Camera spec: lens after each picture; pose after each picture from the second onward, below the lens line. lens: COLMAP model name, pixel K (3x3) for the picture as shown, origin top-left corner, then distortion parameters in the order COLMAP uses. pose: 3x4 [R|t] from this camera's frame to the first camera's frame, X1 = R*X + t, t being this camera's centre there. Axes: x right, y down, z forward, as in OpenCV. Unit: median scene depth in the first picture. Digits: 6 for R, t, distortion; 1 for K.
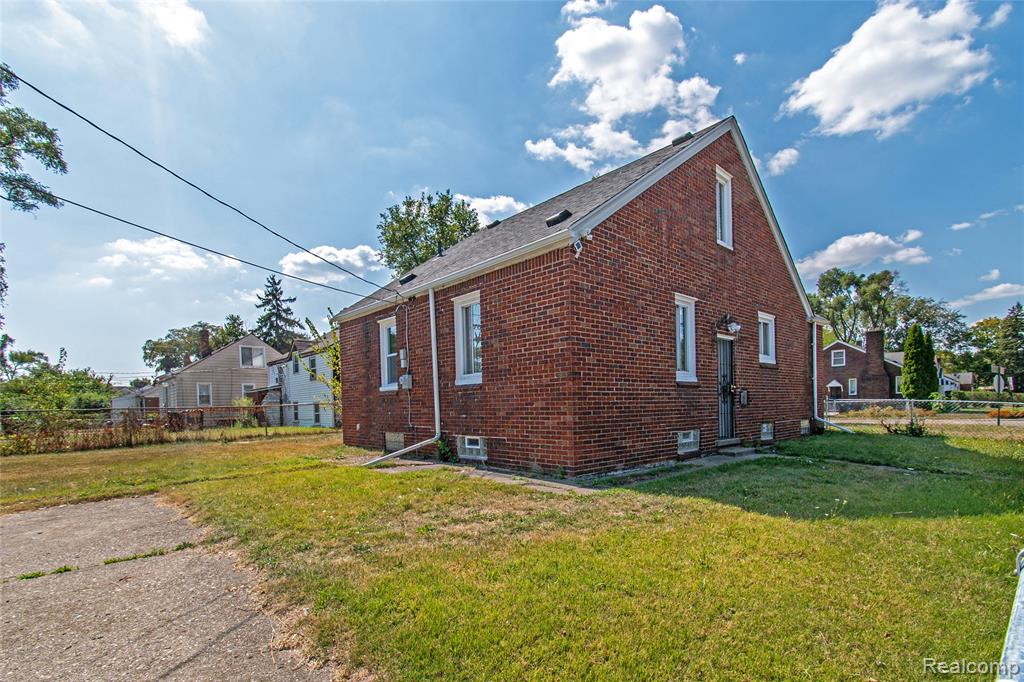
lens RADIAL K [[498.3, 0, 474.3], [0, 498.3, 403.6], [0, 0, 1]] dist [0.072129, -0.000900]
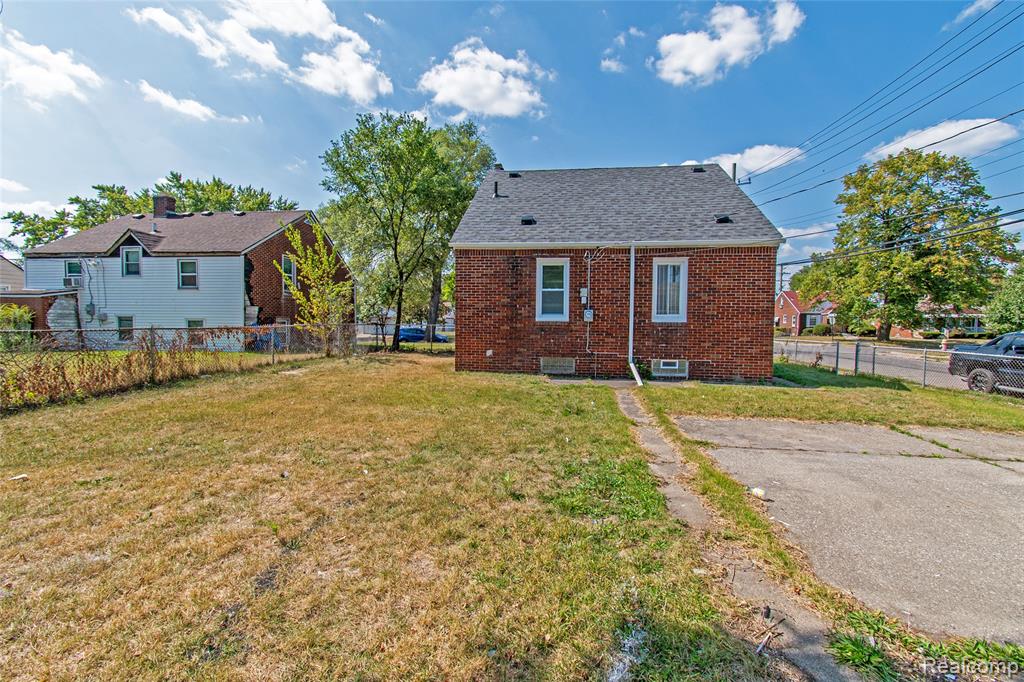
lens RADIAL K [[462.3, 0, 510.5], [0, 462.3, 337.2], [0, 0, 1]] dist [0.009908, 0.000325]
pose [[0.715161, 0.001655, 0.698958, -0.849885], [-0.028794, 0.999218, 0.027095, -0.013696], [-0.698367, -0.039503, 0.714649, 0.268558]]
